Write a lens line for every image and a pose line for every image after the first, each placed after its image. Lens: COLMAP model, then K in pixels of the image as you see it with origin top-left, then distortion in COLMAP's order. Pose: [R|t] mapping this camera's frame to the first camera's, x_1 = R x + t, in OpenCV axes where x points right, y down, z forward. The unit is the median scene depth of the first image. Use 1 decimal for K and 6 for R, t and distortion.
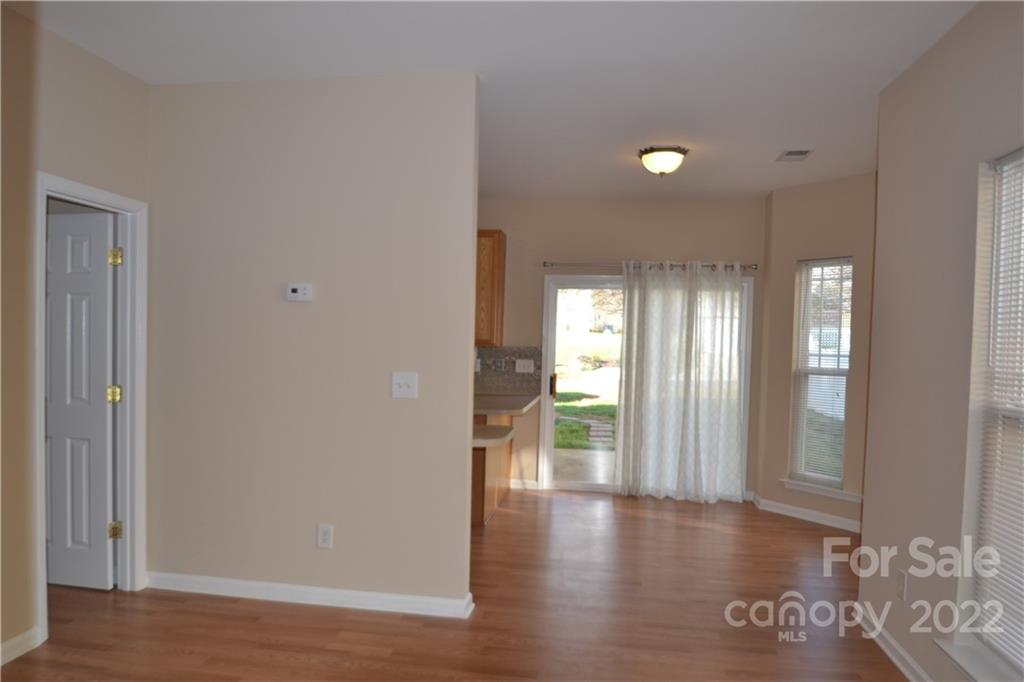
lens RADIAL K [[697.2, 0, 510.3], [0, 697.2, 370.4], [0, 0, 1]] dist [-0.023318, -0.000307]
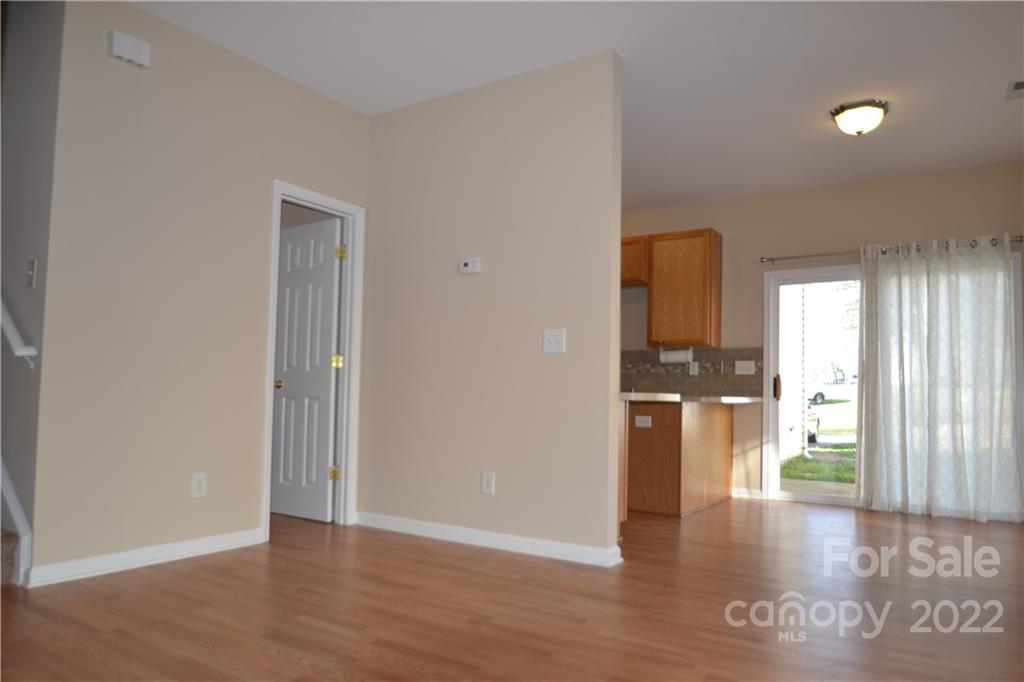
lens RADIAL K [[692.3, 0, 494.0], [0, 692.3, 361.0], [0, 0, 1]] dist [-0.032988, -0.003649]
pose [[0.906653, -0.028426, -0.420919, 0.198869], [-0.011922, 0.995603, -0.092916, 0.142975], [0.421710, 0.089261, 0.902327, 0.002674]]
